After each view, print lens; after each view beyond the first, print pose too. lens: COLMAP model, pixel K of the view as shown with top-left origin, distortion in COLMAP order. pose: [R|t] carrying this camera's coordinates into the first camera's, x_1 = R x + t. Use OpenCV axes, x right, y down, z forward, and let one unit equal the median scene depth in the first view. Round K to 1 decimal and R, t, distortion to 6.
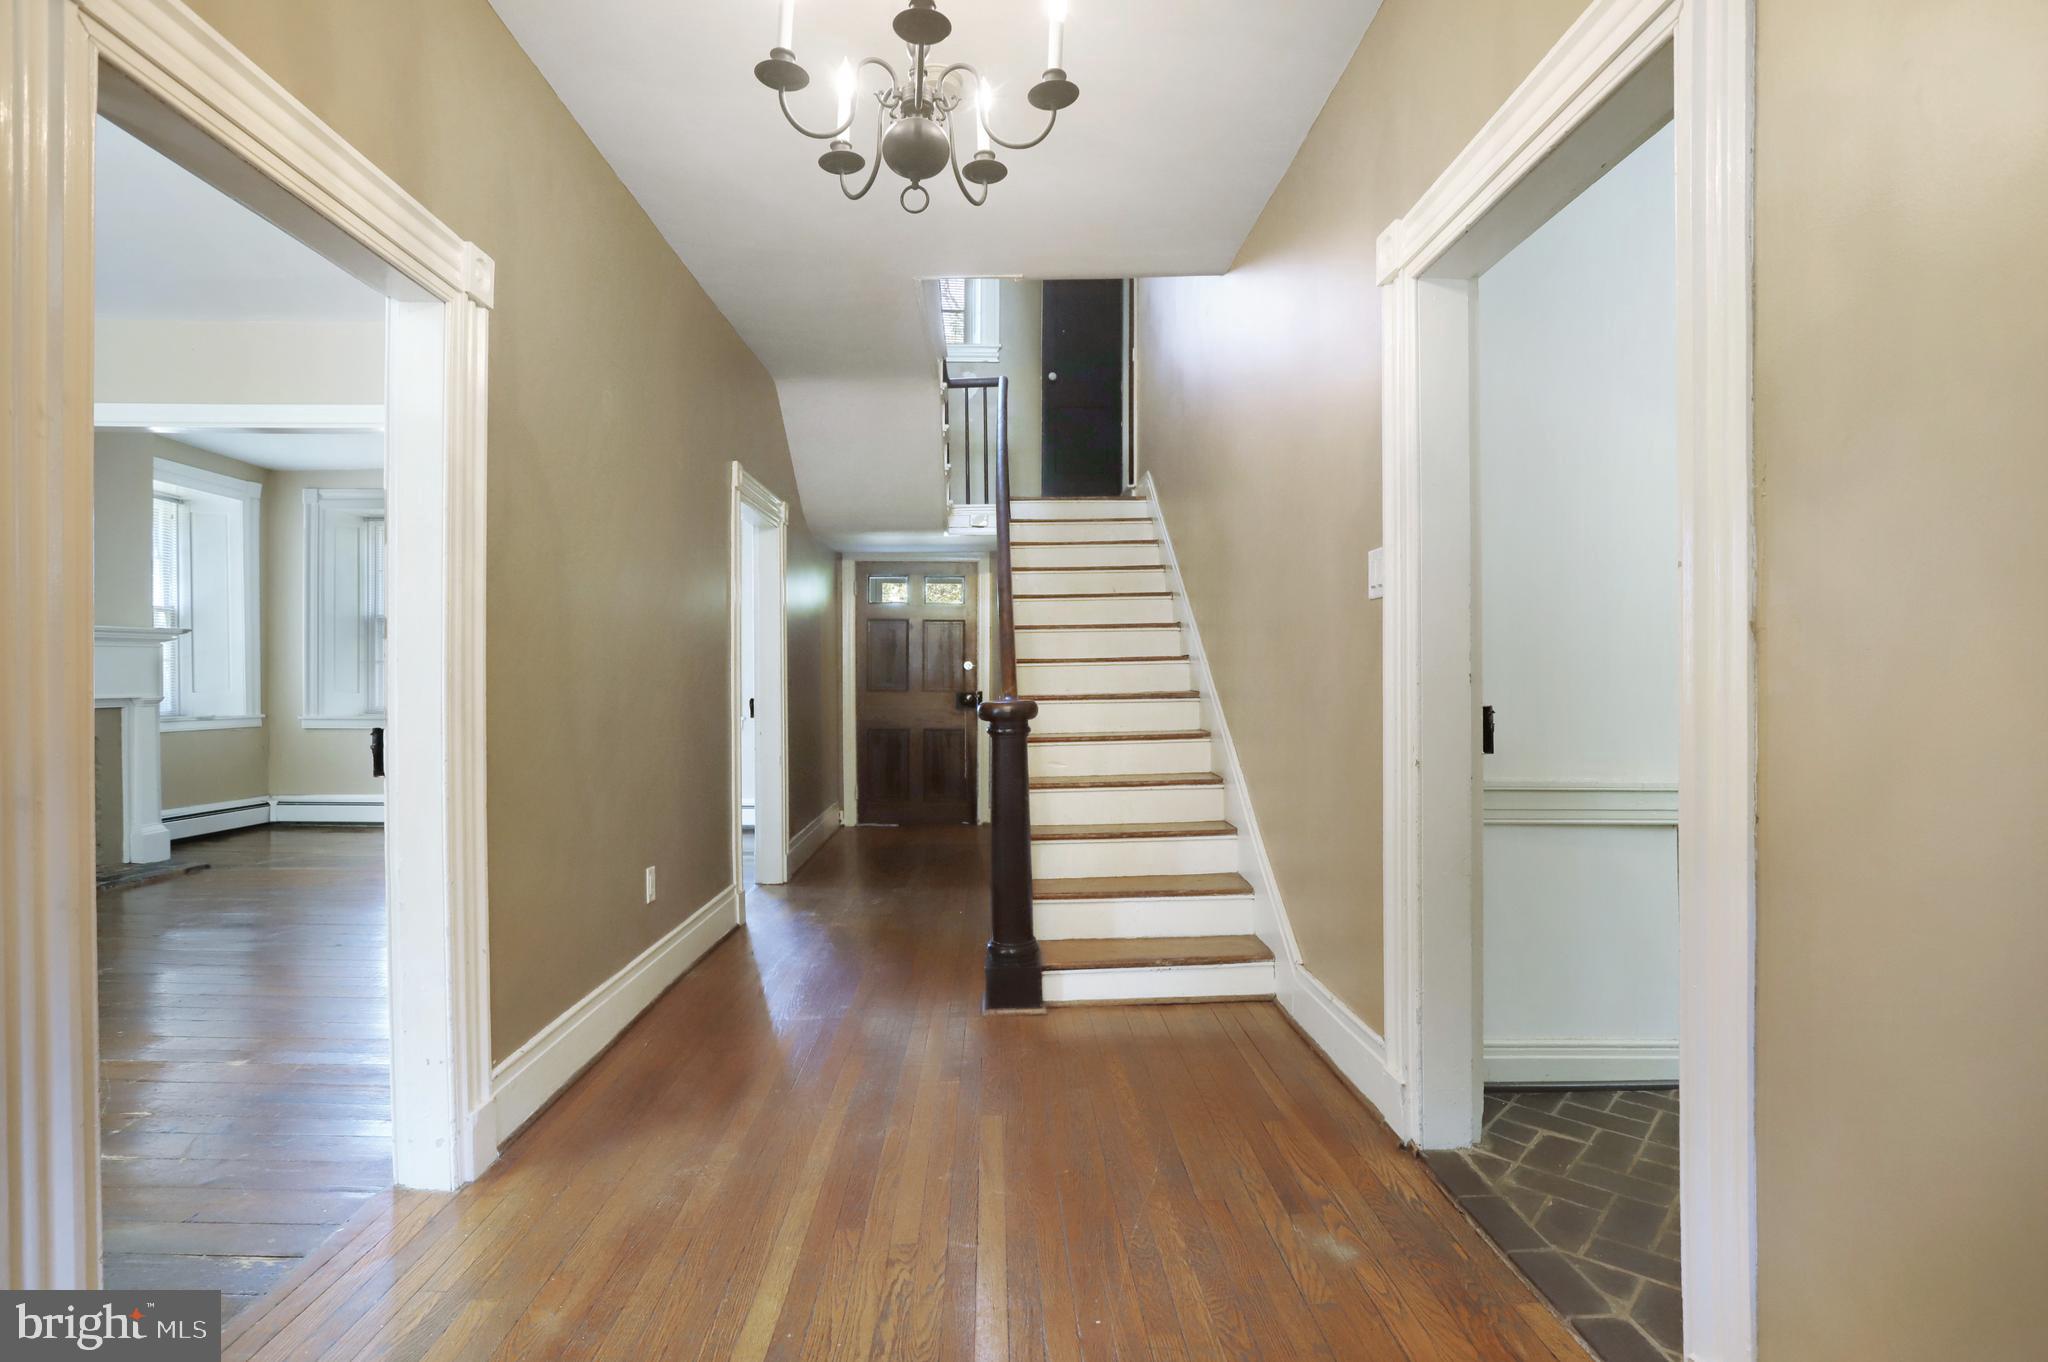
lens RADIAL K [[997.1, 0, 1019.1], [0, 997.1, 670.2], [0, 0, 1]] dist [-0.042382, 0.002736]
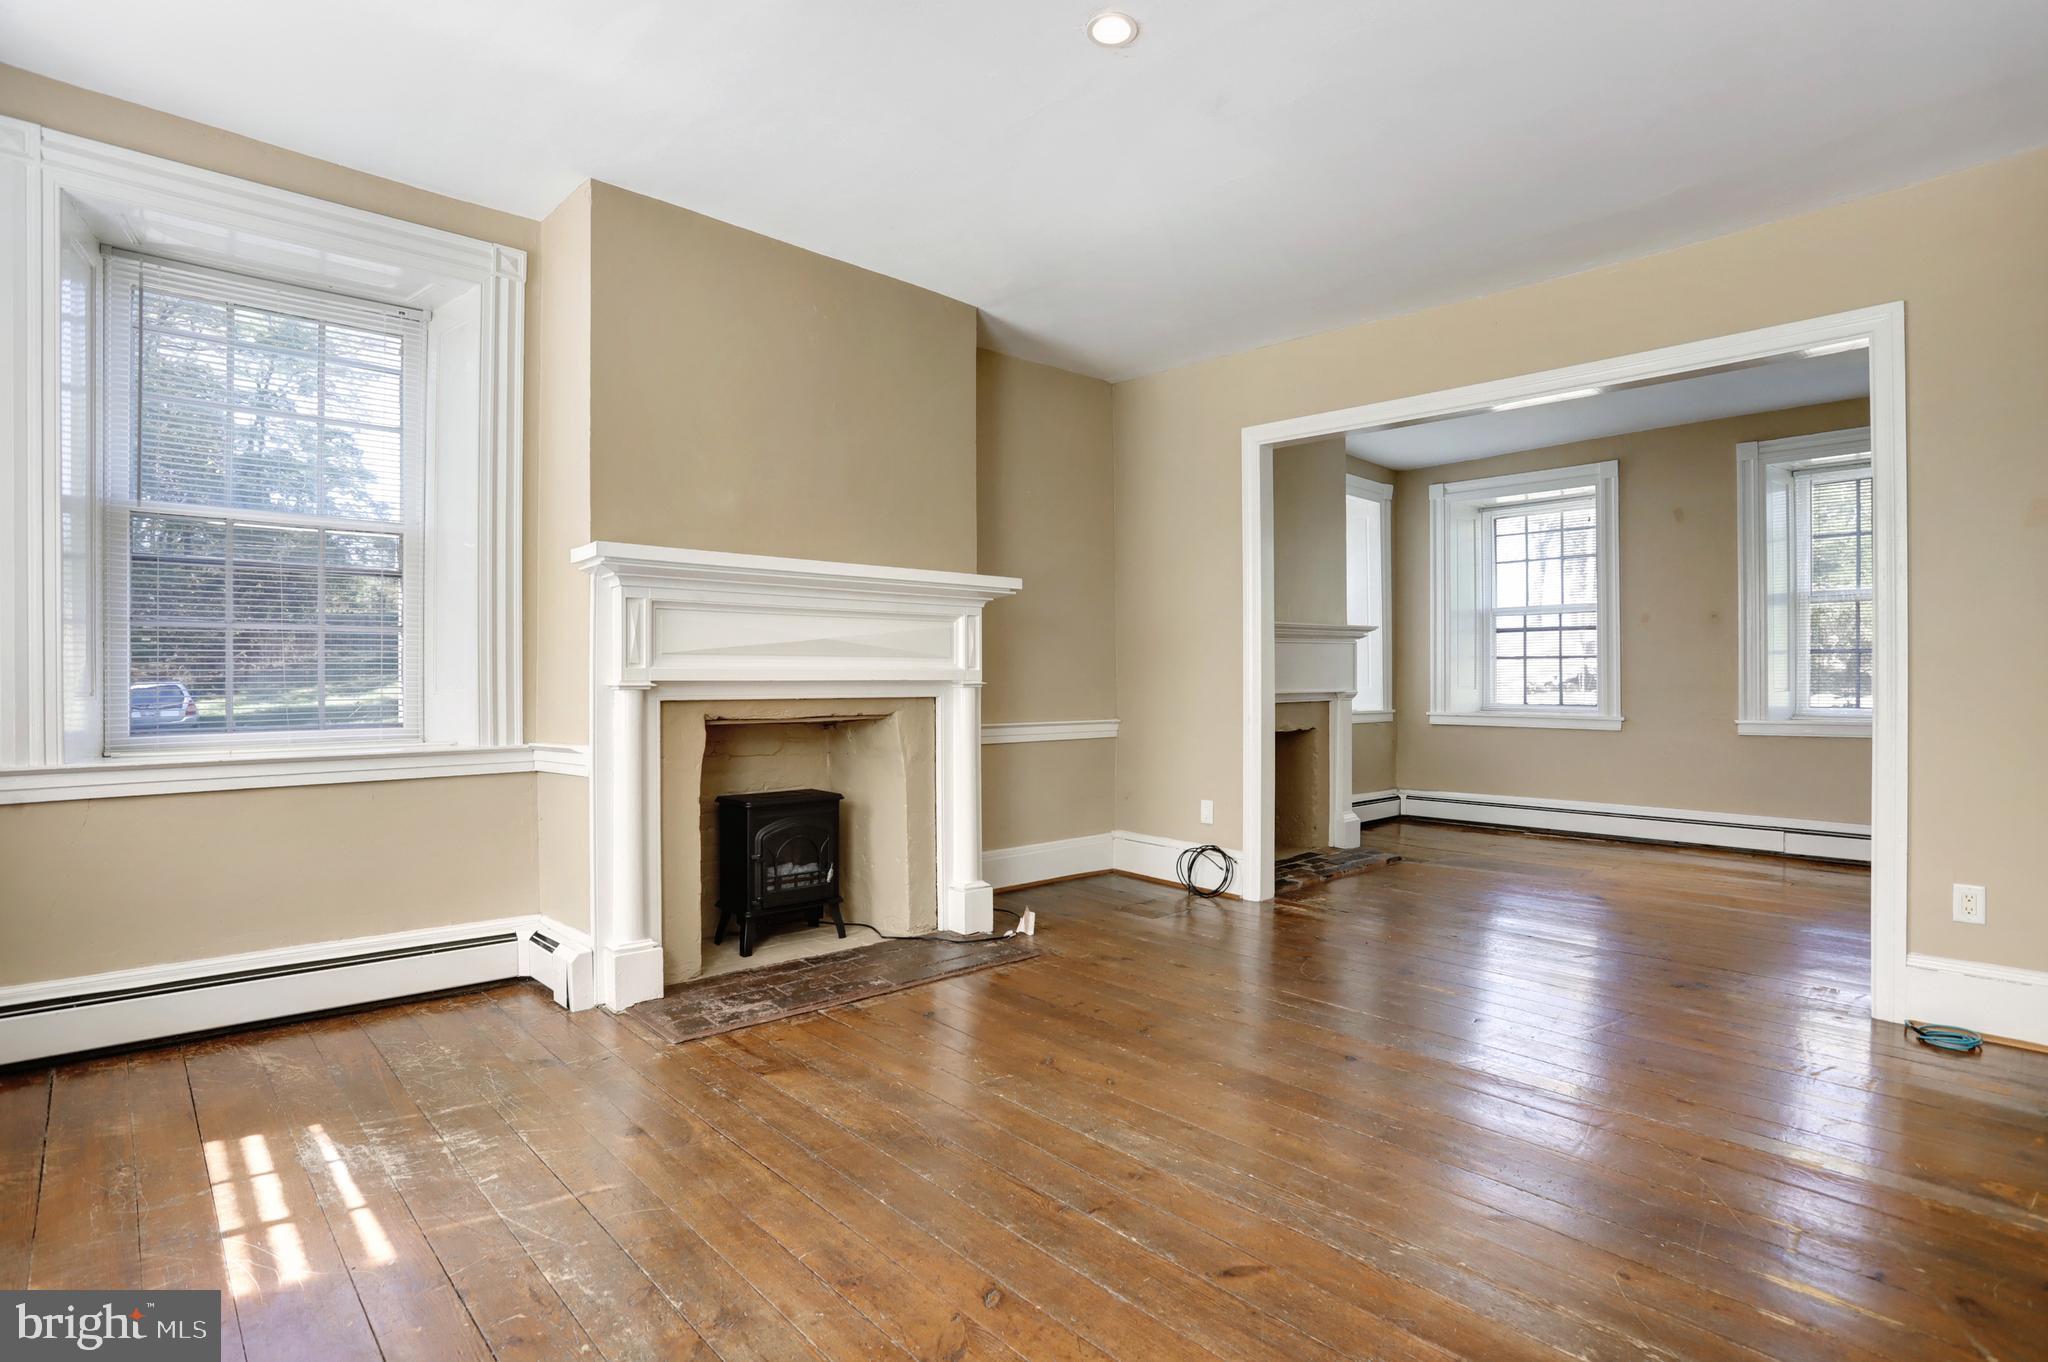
lens RADIAL K [[997.1, 0, 1005.4], [0, 997.1, 682.5], [0, 0, 1]] dist [-0.042382, 0.002736]
pose [[0.662187, 0.009781, -0.749275, -0.266703], [0.000641, 0.999907, 0.013619, 0.002431], [0.749338, -0.009499, 0.662119, -0.002637]]
